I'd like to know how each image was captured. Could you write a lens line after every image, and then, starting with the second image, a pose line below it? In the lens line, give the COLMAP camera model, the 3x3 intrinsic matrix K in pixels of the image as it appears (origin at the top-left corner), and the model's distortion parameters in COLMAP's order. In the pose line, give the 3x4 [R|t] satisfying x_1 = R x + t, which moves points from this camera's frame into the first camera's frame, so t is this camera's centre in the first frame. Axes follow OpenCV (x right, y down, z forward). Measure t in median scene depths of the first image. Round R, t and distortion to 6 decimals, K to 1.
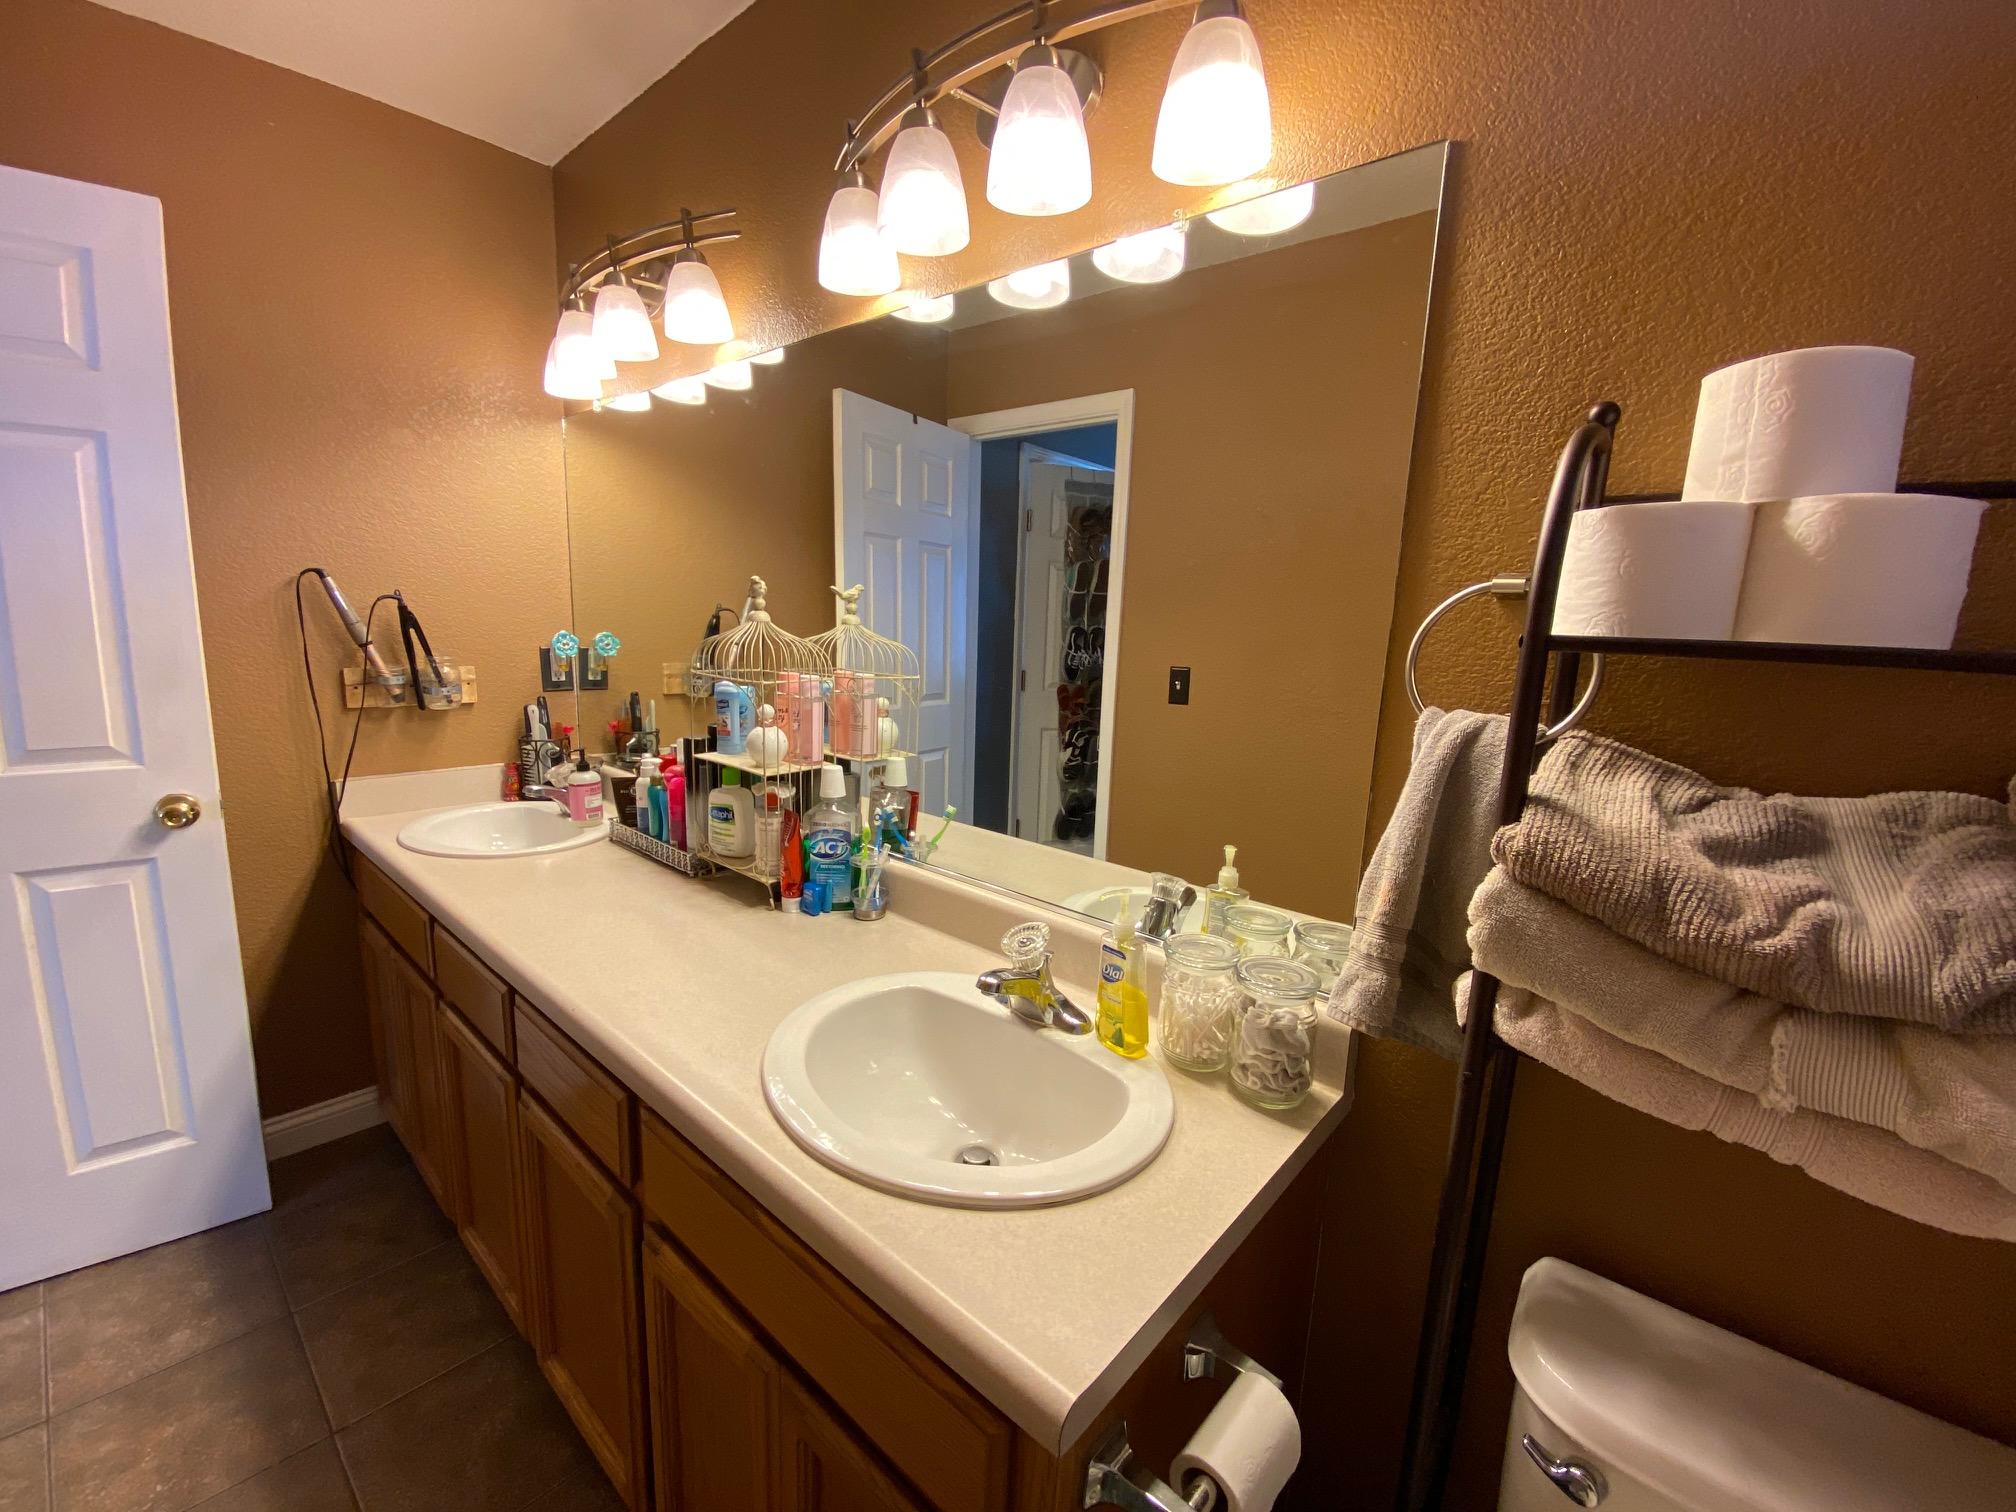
lens RADIAL K [[816.0, 0, 993.3], [0, 816.0, 762.0], [0, 0, 1]] dist [0.049971, -0.035695]
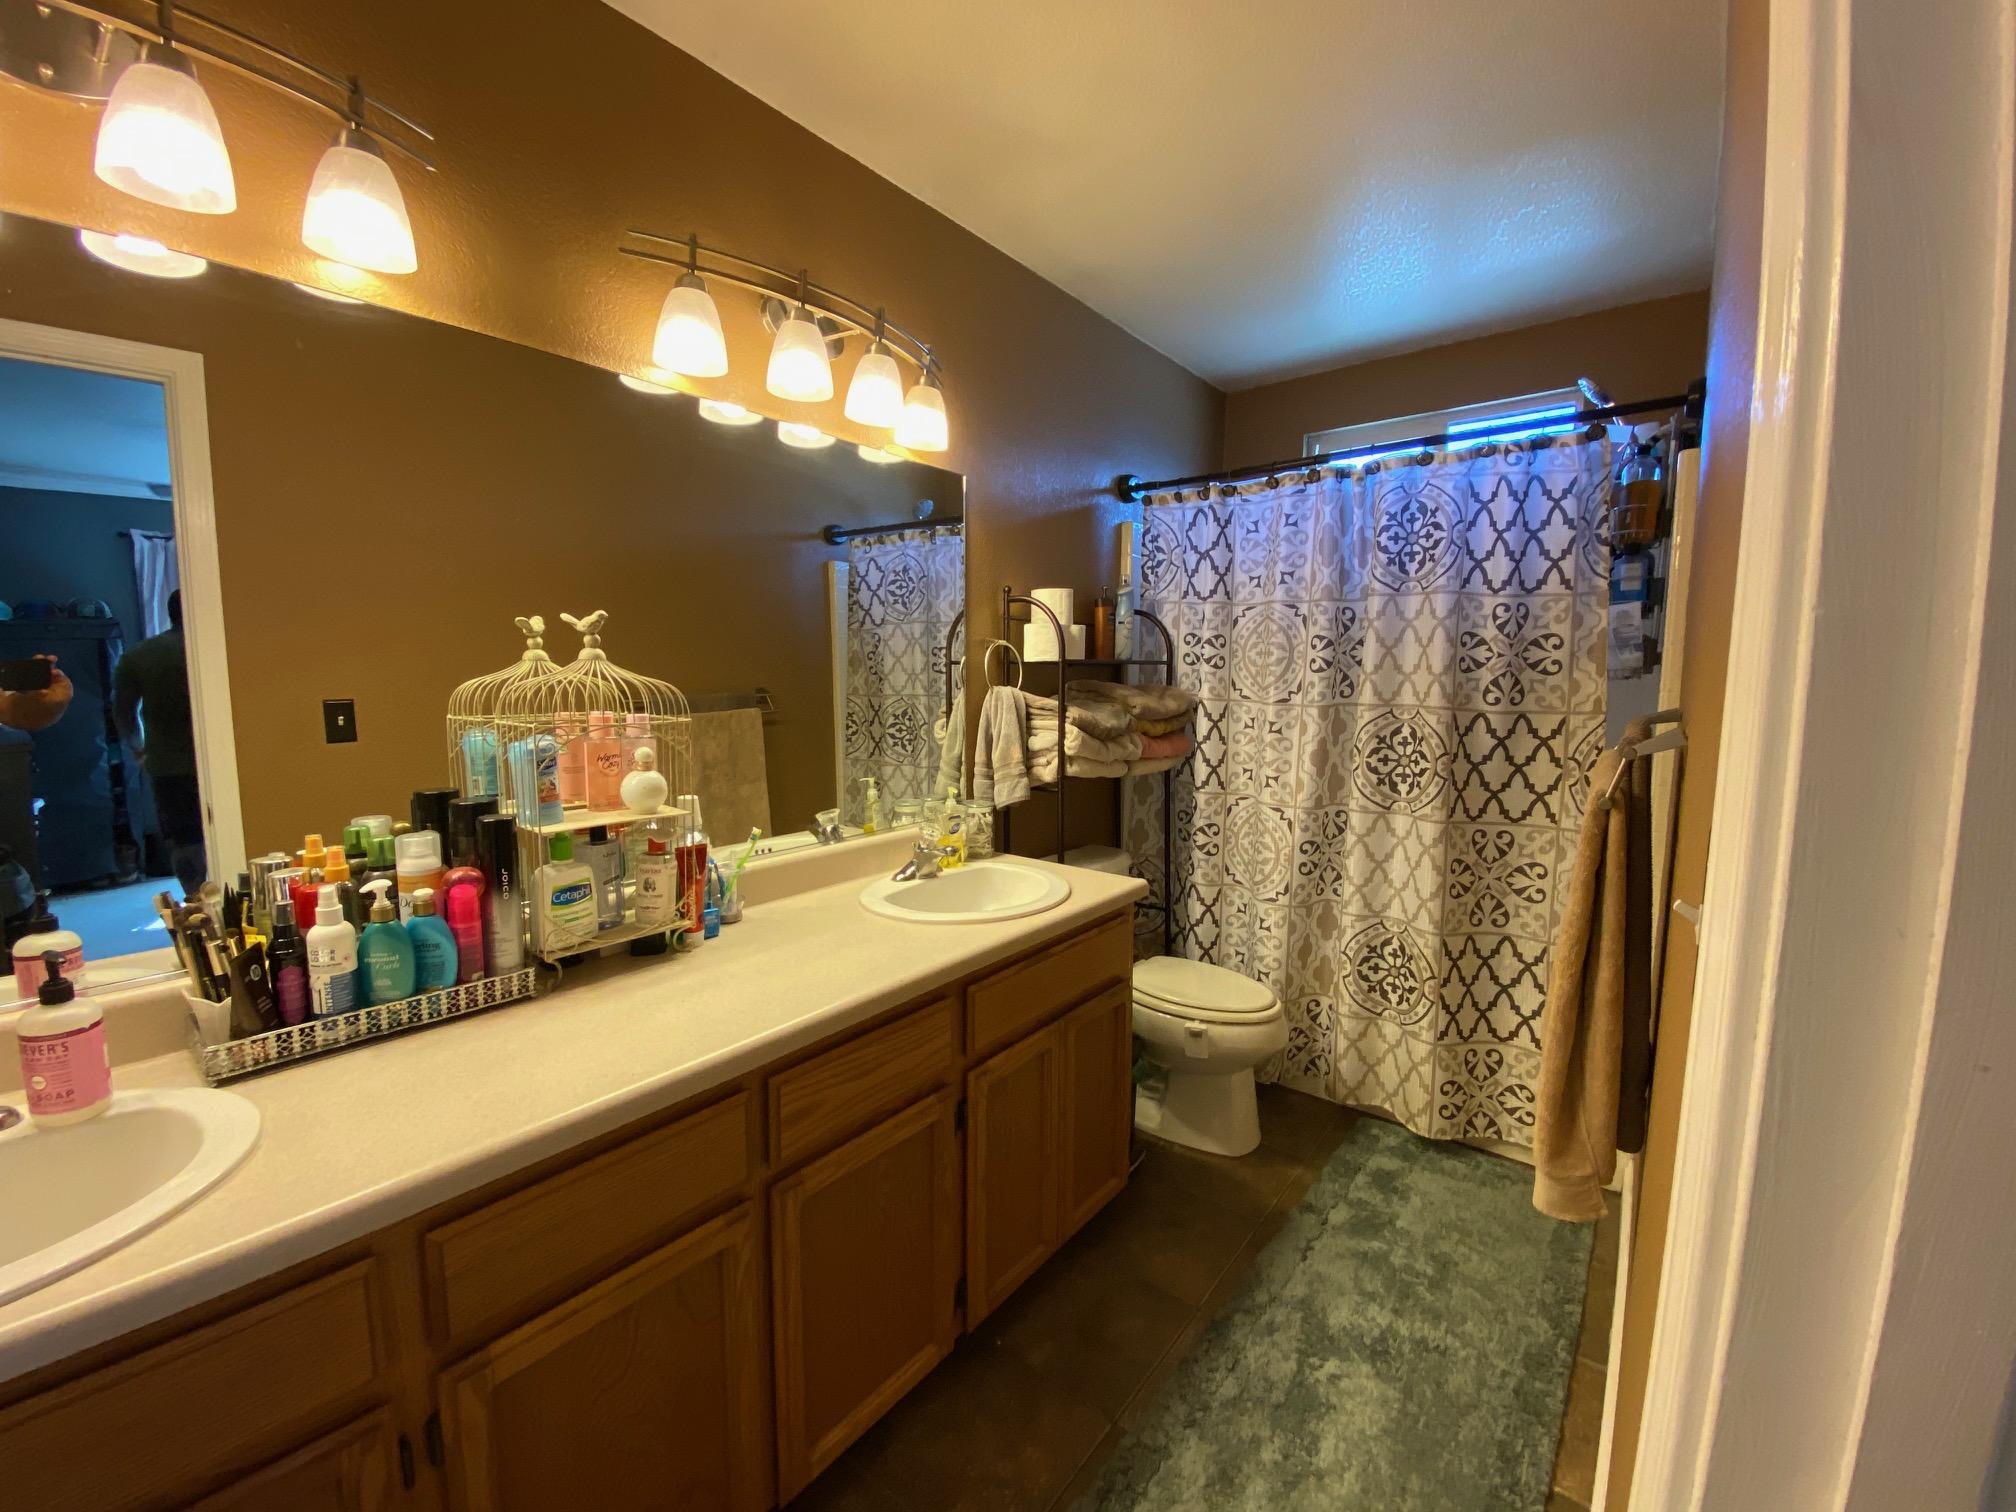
lens RADIAL K [[816.0, 0, 993.3], [0, 816.0, 762.0], [0, 0, 1]] dist [0.049971, -0.035695]
pose [[-0.037977, -0.150851, 0.987827, -1.142540], [0.164168, 0.974167, 0.155076, -0.125002], [-0.985701, 0.168059, -0.012231, 0.572247]]
